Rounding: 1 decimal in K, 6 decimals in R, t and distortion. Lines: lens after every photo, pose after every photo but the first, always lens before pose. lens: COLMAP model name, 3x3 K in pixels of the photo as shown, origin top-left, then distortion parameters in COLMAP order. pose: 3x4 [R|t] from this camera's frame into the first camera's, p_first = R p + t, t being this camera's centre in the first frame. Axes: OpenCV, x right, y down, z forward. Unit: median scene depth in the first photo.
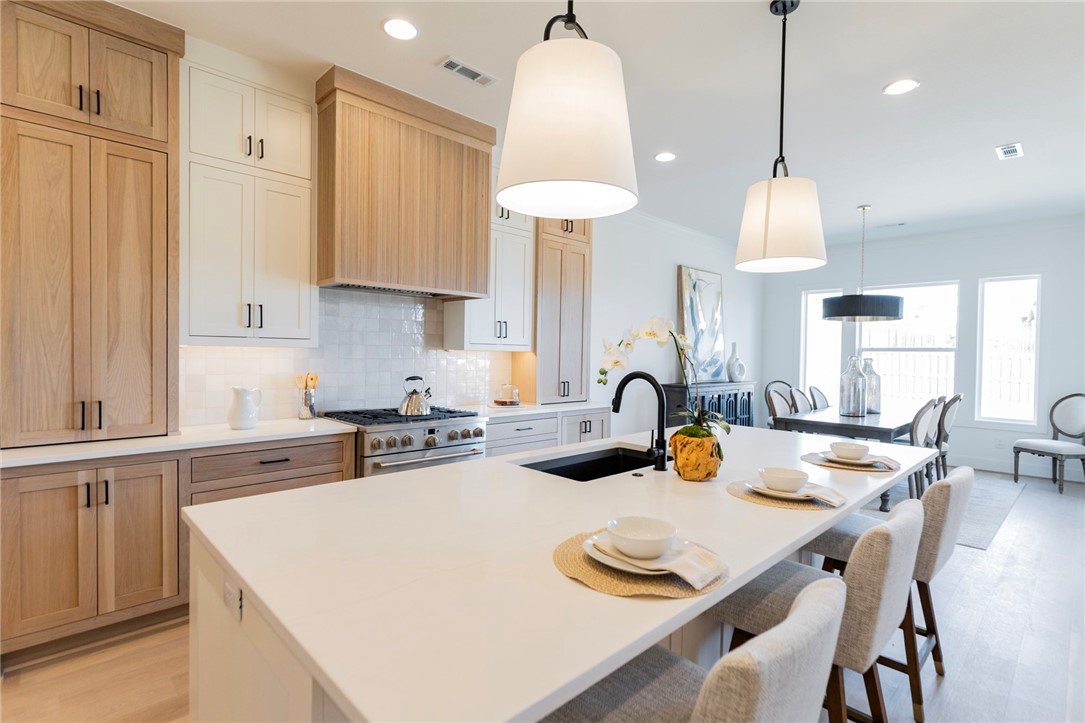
lens RADIAL K [[518.8, 0, 542.5], [0, 518.8, 361.5], [0, 0, 1]] dist [-0.000070, -0.000100]
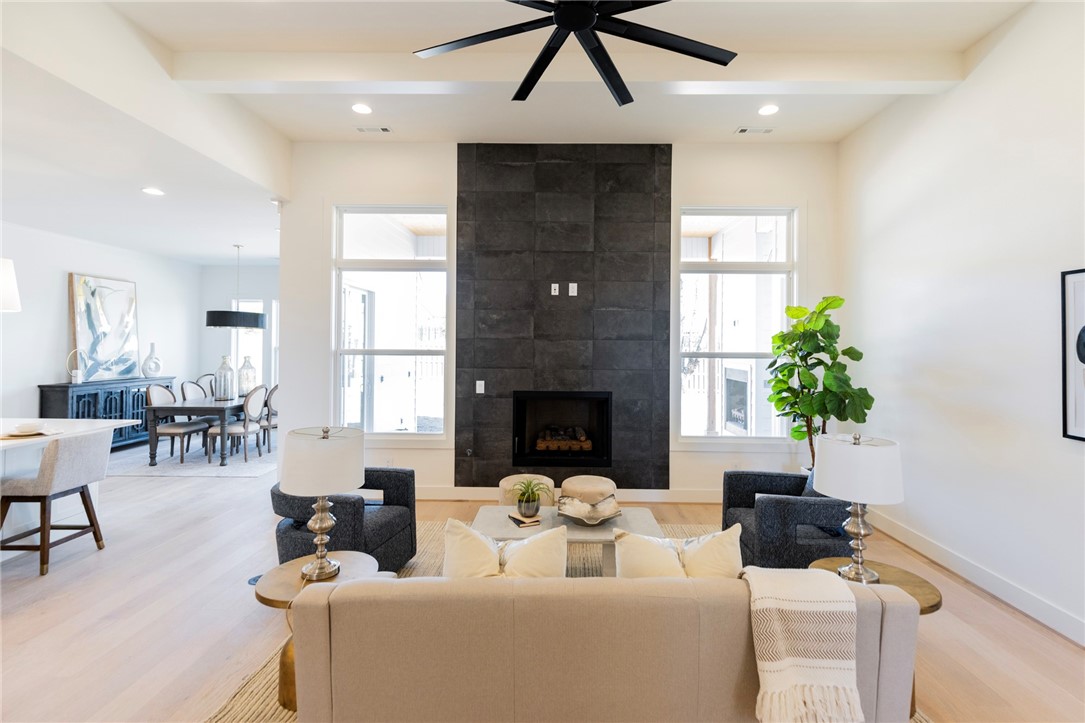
lens RADIAL K [[502.6, 0, 543.5], [0, 502.6, 337.9], [0, 0, 1]] dist [0.008965, 0.000010]
pose [[0.699639, -0.000541, 0.714496, 0.372998], [0.014988, 0.999791, -0.013919, -0.040173], [-0.714339, 0.020447, 0.699501, -0.804186]]
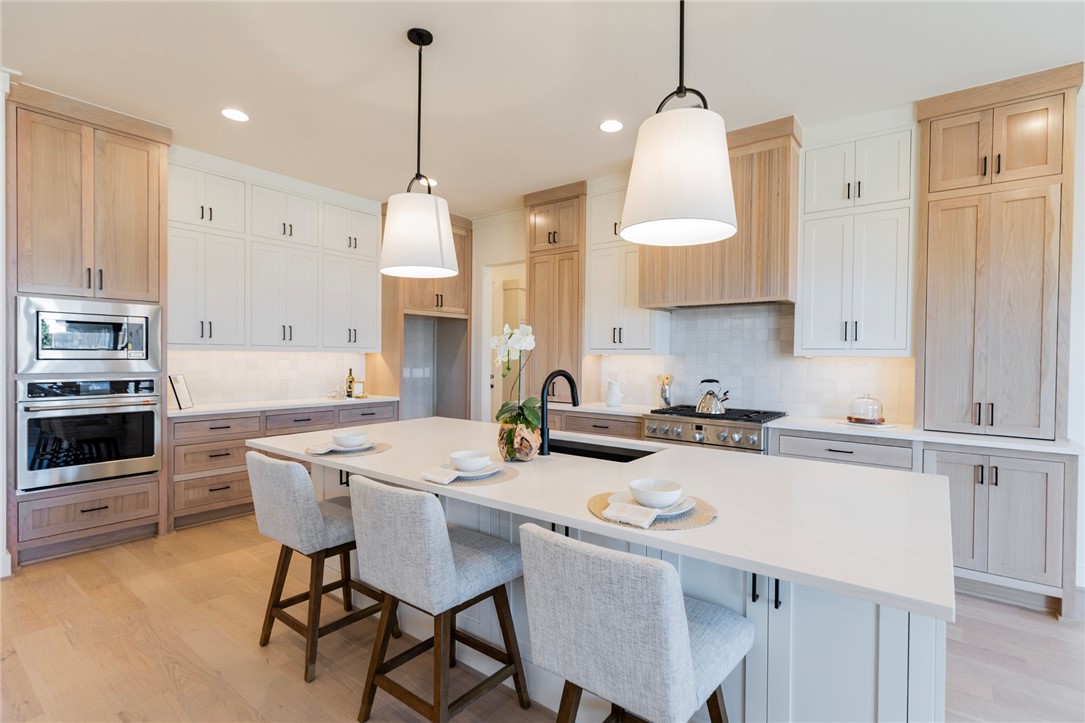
lens RADIAL K [[518.8, 0, 542.5], [0, 518.8, 361.5], [0, 0, 1]] dist [-0.000070, -0.000100]
pose [[0.135720, -0.003110, -0.990742, 0.818903], [-0.023719, 0.999698, -0.006387, 0.005479], [0.990463, 0.024367, 0.135605, 0.476754]]
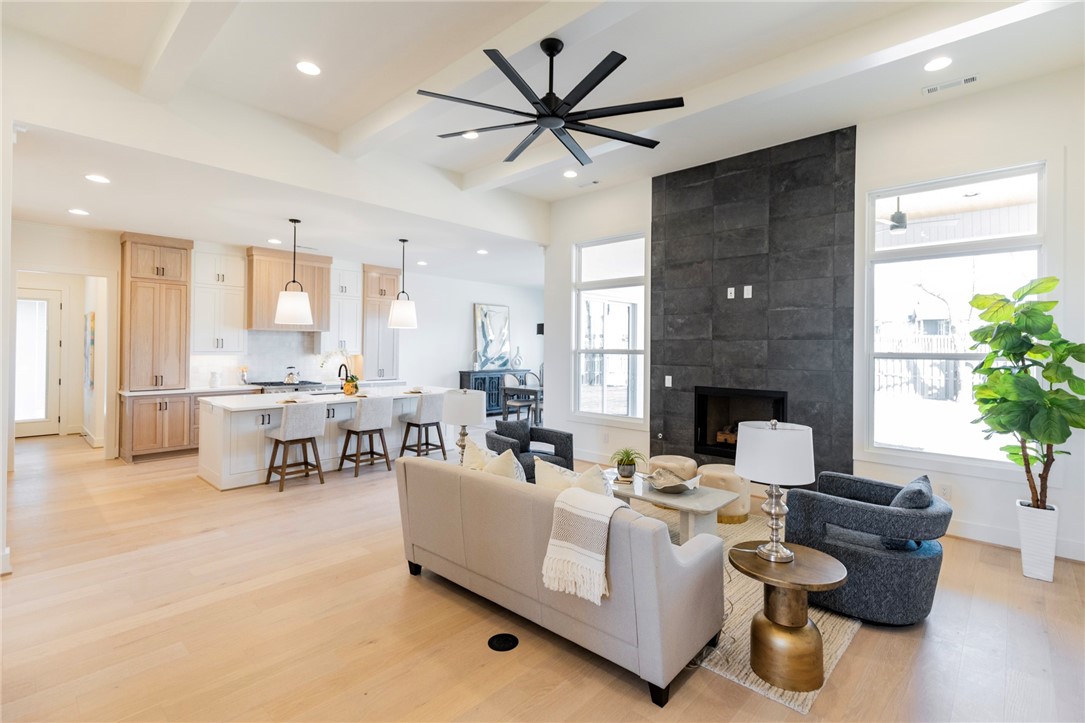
lens RADIAL K [[494.2, 0, 545.4], [0, 494.2, 341.4], [0, 0, 1]] dist [0.000418, -0.000224]
pose [[0.998038, -0.005772, 0.062347, 0.747715], [0.007579, 0.999557, -0.028786, -0.012196], [-0.062153, 0.029202, 0.997639, -1.276863]]
